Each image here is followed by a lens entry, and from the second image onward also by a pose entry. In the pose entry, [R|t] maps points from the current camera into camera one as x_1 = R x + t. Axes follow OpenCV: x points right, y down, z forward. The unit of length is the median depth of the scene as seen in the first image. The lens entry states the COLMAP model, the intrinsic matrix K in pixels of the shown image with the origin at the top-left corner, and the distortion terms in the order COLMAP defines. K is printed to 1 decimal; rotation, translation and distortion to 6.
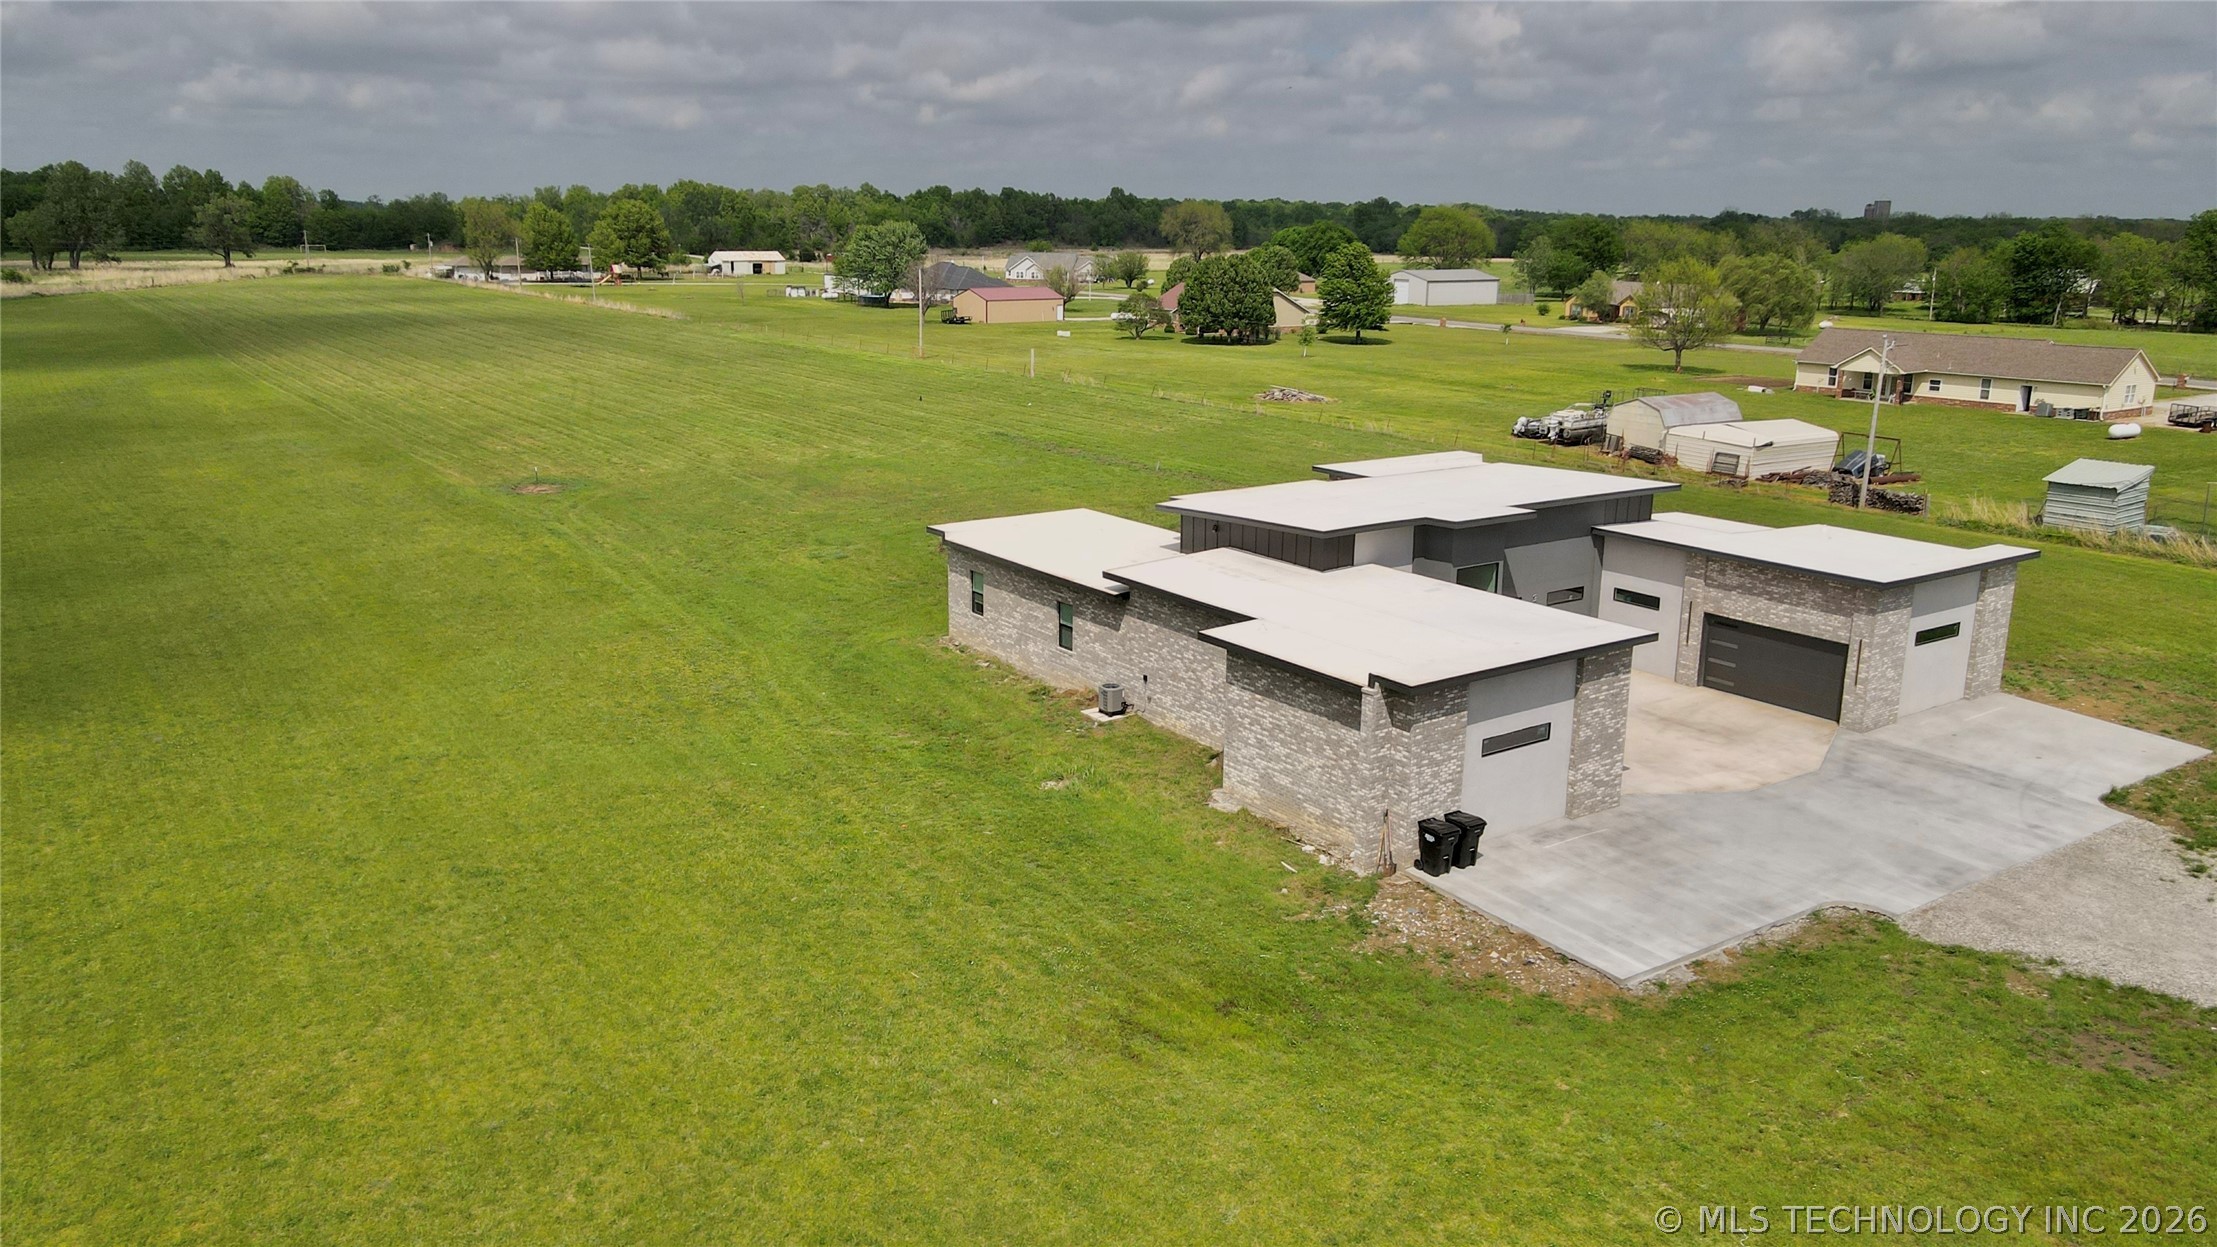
lens RADIAL K [[1625.0, 0, 1109.9], [0, 1625.0, 643.4], [0, 0, 1]] dist [-0.008255, 0.040820]
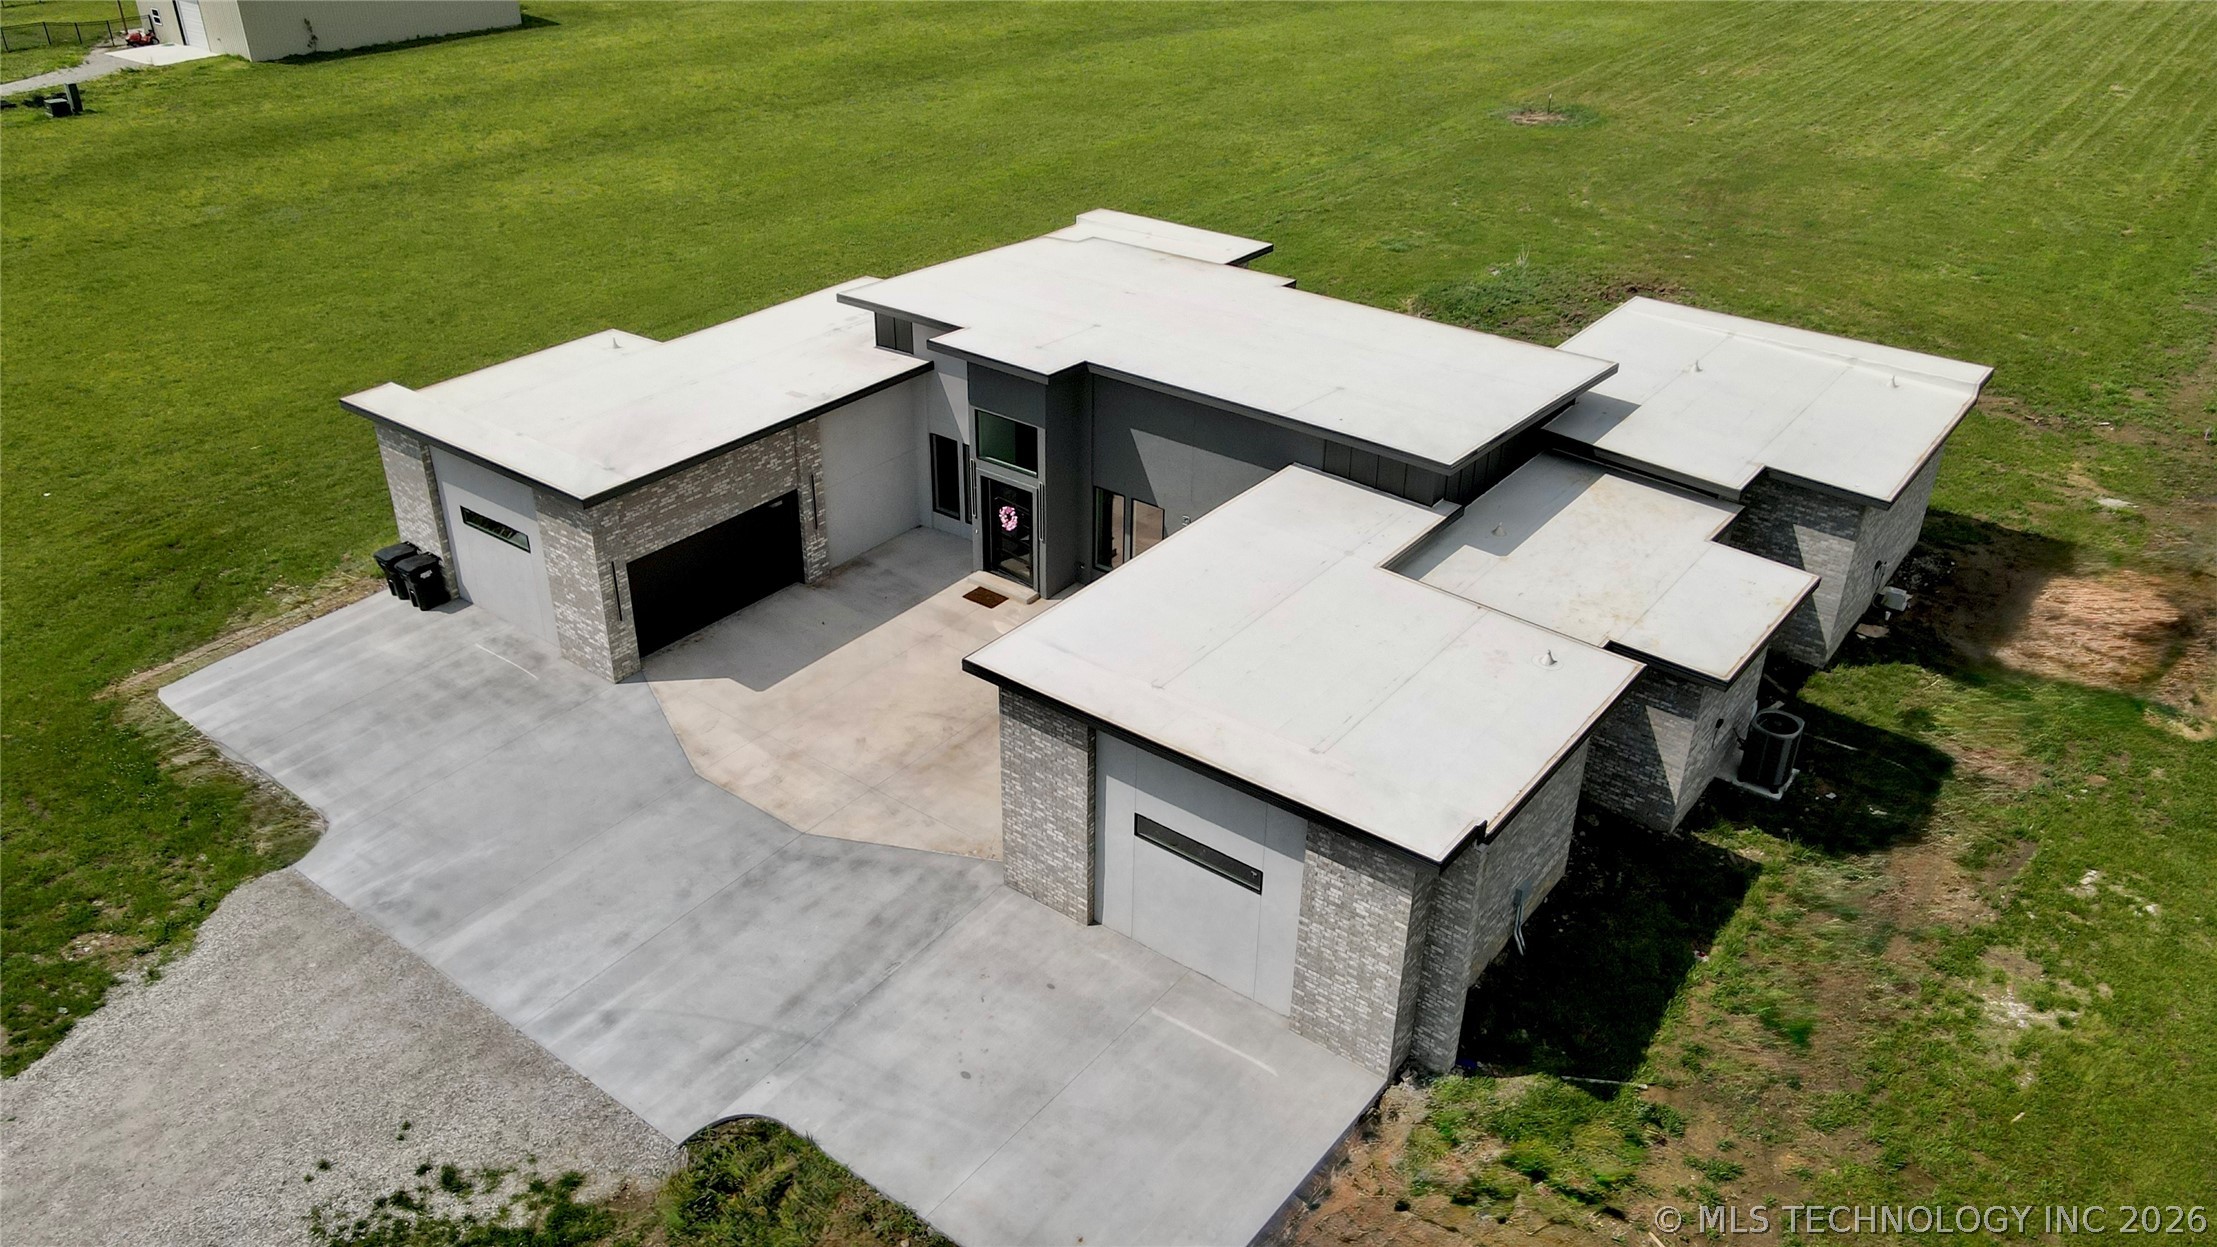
lens RADIAL K [[1637.5, 0, 1076.9], [0, 1637.5, 648.7], [0, 0, 1]] dist [0.006632, 0.001805]
pose [[0.289421, 0.472648, -0.832370, 0.963707], [-0.244347, 0.877258, 0.413175, -0.289136], [0.925489, 0.083806, 0.369387, 0.812745]]
